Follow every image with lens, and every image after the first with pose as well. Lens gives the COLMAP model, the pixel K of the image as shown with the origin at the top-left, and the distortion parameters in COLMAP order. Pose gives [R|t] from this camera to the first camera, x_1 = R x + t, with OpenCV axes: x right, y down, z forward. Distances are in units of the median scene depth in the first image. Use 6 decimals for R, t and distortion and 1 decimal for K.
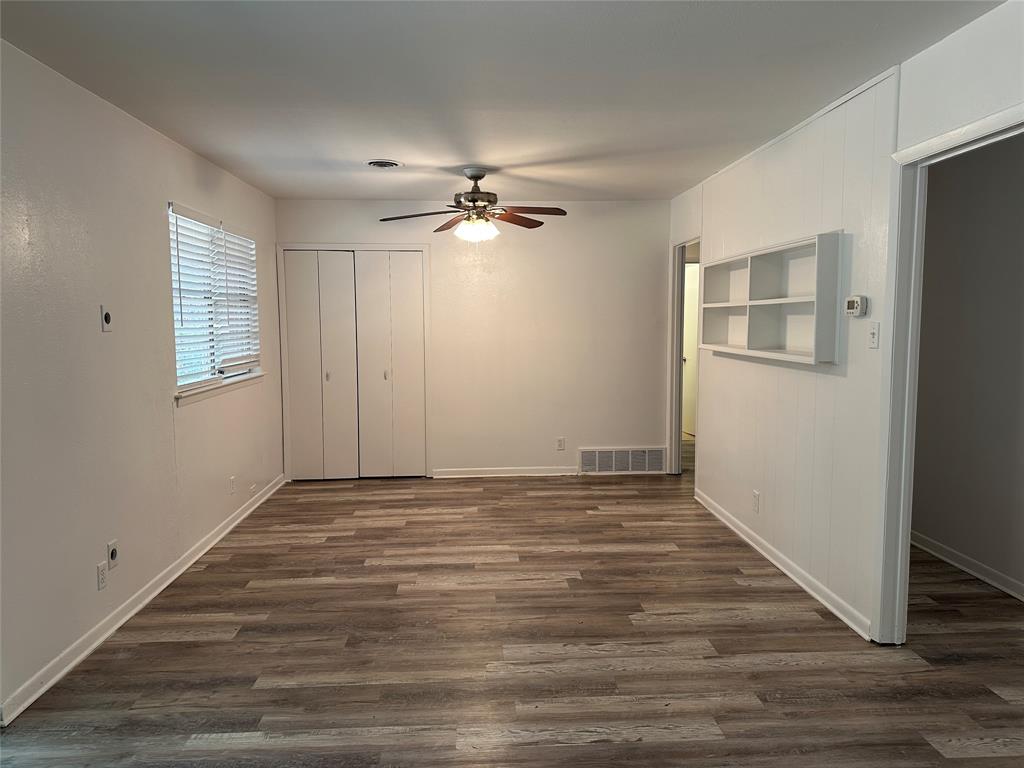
lens RADIAL K [[712.4, 0, 522.9], [0, 712.4, 393.4], [0, 0, 1]] dist [0.021890, -0.023301]
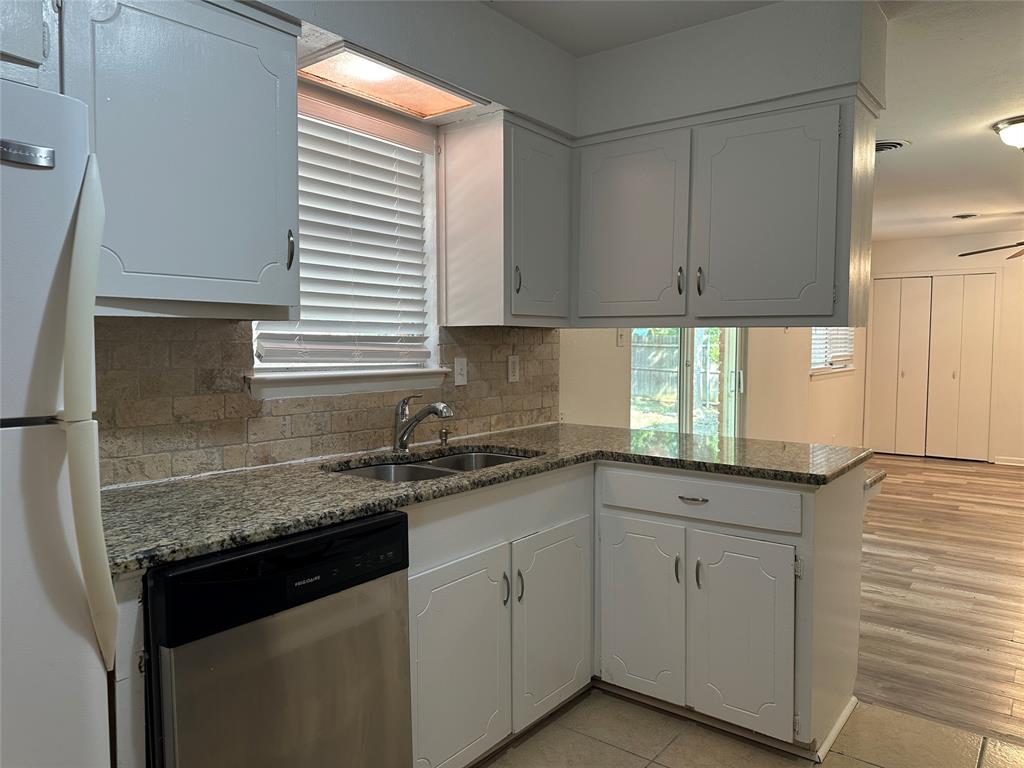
lens RADIAL K [[712.4, 0, 534.7], [0, 712.4, 385.2], [0, 0, 1]] dist [0.021890, -0.023301]
pose [[0.755840, 0.046013, -0.653138, 0.089586], [-0.070846, 0.997418, -0.011718, 0.076026], [0.650913, 0.055129, 0.757148, -0.538541]]
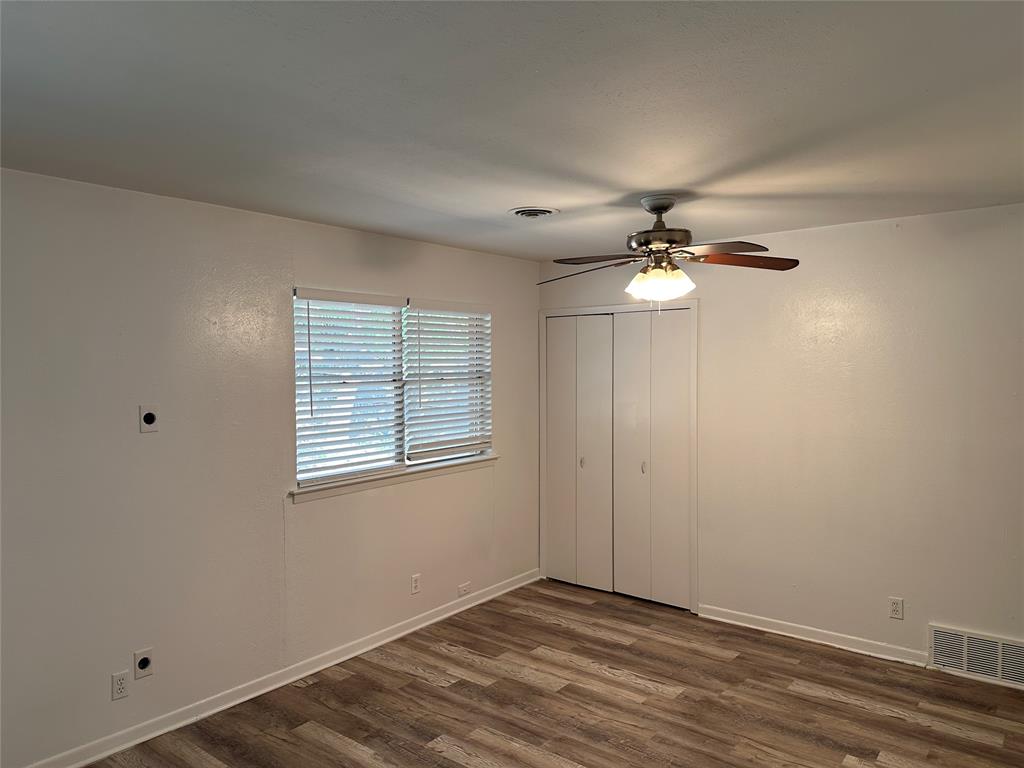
lens RADIAL K [[712.4, 0, 494.5], [0, 712.4, 378.5], [0, 0, 1]] dist [0.021890, -0.023301]
pose [[0.729205, 0.010130, -0.684220, 0.289812], [-0.064597, 0.996444, -0.054091, -0.091514], [0.681240, 0.083642, 0.727266, 0.400911]]
